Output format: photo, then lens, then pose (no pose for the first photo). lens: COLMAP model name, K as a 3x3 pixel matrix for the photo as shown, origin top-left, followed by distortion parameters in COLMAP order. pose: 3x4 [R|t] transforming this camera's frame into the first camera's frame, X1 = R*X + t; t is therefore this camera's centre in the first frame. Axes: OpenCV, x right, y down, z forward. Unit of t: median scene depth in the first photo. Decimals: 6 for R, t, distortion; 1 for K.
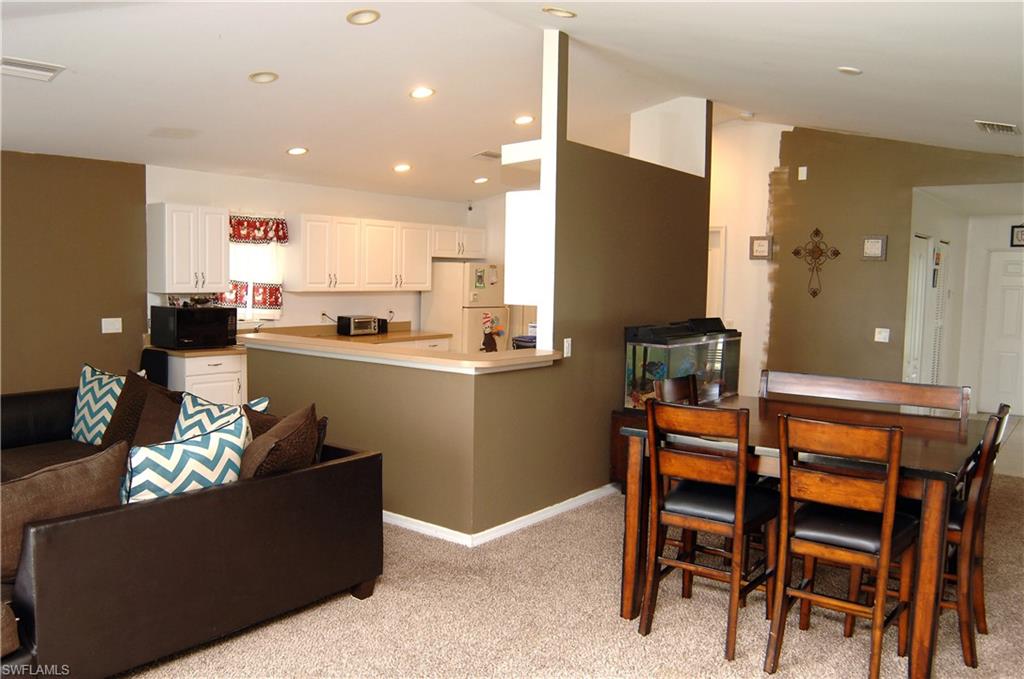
lens RADIAL K [[804.8, 0, 504.9], [0, 804.8, 342.7], [0, 0, 1]] dist [-0.108311, 0.056035]
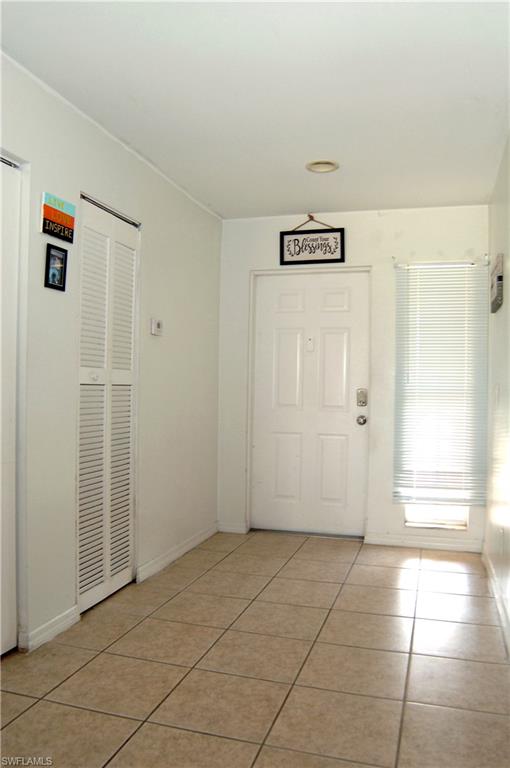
lens RADIAL K [[603.6, 0, 255.0], [0, 603.6, 384.0], [0, 0, 1]] dist [-0.108311, 0.056035]
pose [[0.933912, -0.007631, 0.357422, 0.620236], [0.035119, 0.996895, -0.070478, 0.009270], [-0.355775, 0.078372, 0.931280, 0.758260]]
